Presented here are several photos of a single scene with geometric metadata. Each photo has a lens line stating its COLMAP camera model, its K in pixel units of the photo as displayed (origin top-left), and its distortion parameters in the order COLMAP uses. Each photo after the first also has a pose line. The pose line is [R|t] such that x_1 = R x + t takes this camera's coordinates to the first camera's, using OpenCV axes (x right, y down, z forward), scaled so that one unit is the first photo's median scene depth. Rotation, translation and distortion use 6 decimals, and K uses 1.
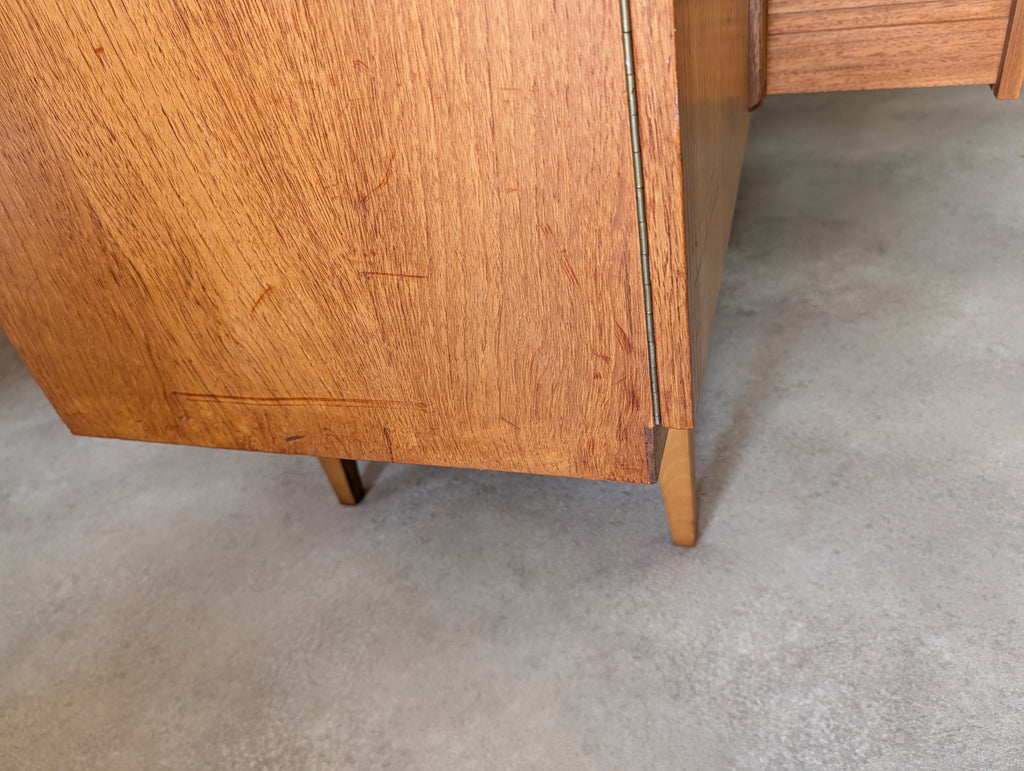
lens RADIAL K [[751.0, 0, 512.0], [0, 751.0, 385.5], [0, 0, 1]] dist [-0.006713, -0.003404]
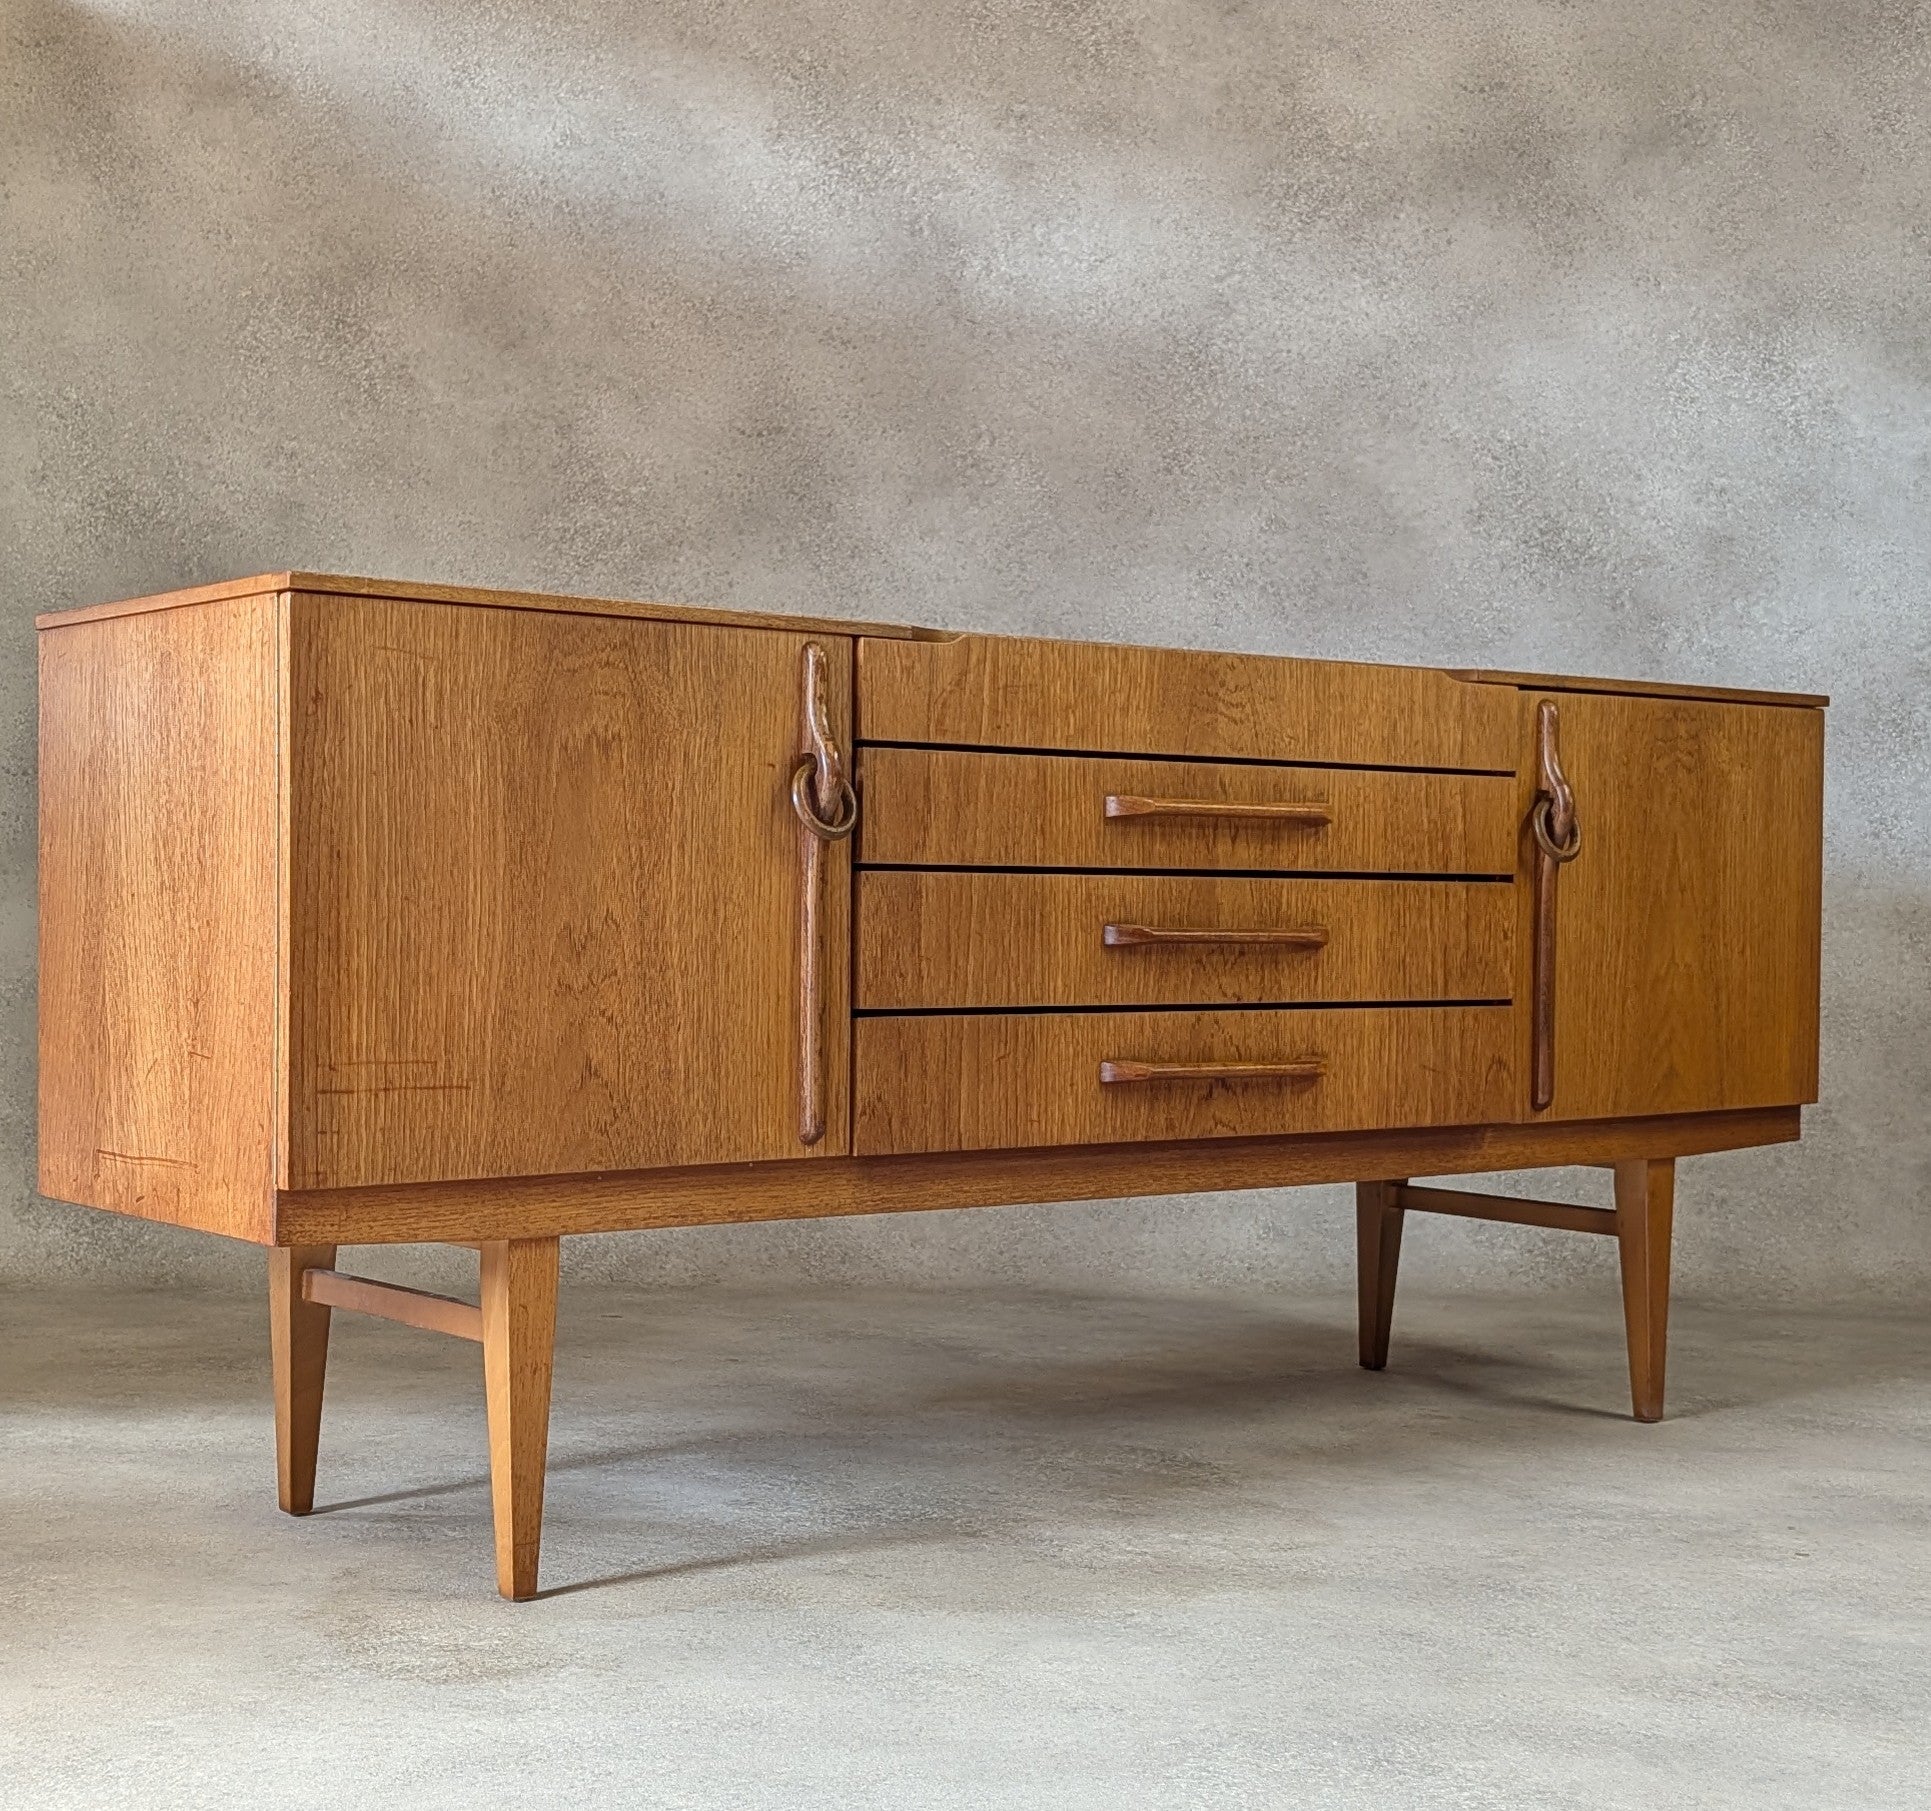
lens RADIAL K [[2917.0, 0, 829.2], [0, 2917.0, 948.6], [0, 0, 1]] dist [0.139795, -0.399194]
pose [[0.802484, 0.187239, -0.566535, 3.470809], [-0.454484, 0.807018, -0.377049, 1.107664], [0.386606, 0.560057, 0.732716, -2.461354]]
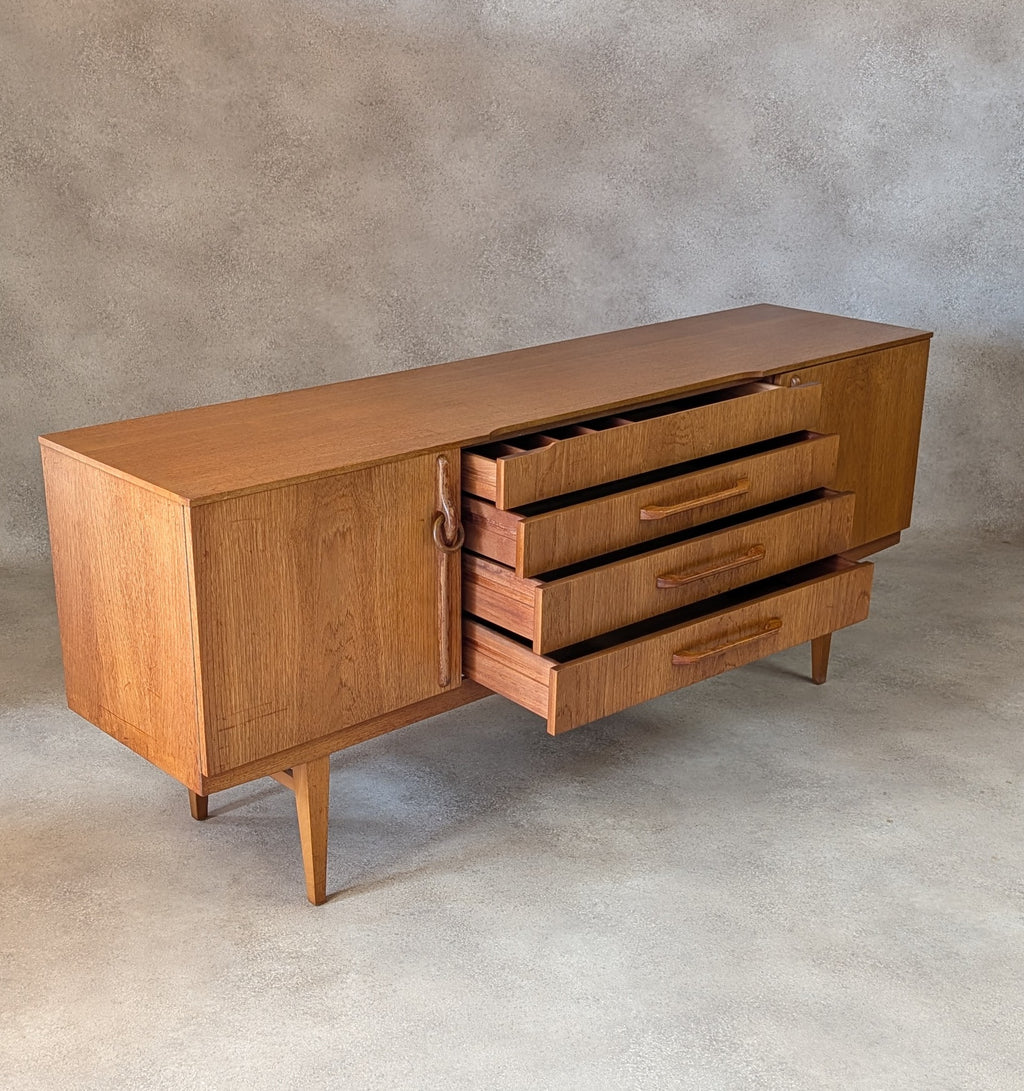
lens RADIAL K [[1534.3, 0, 471.9], [0, 1534.3, 575.4], [0, 0, 1]] dist [0.056744, -0.086546]
pose [[0.841533, 0.336055, -0.422954, 2.913139], [-0.419393, 0.899915, -0.119427, -0.318531], [0.340489, 0.277885, 0.898247, -3.694108]]
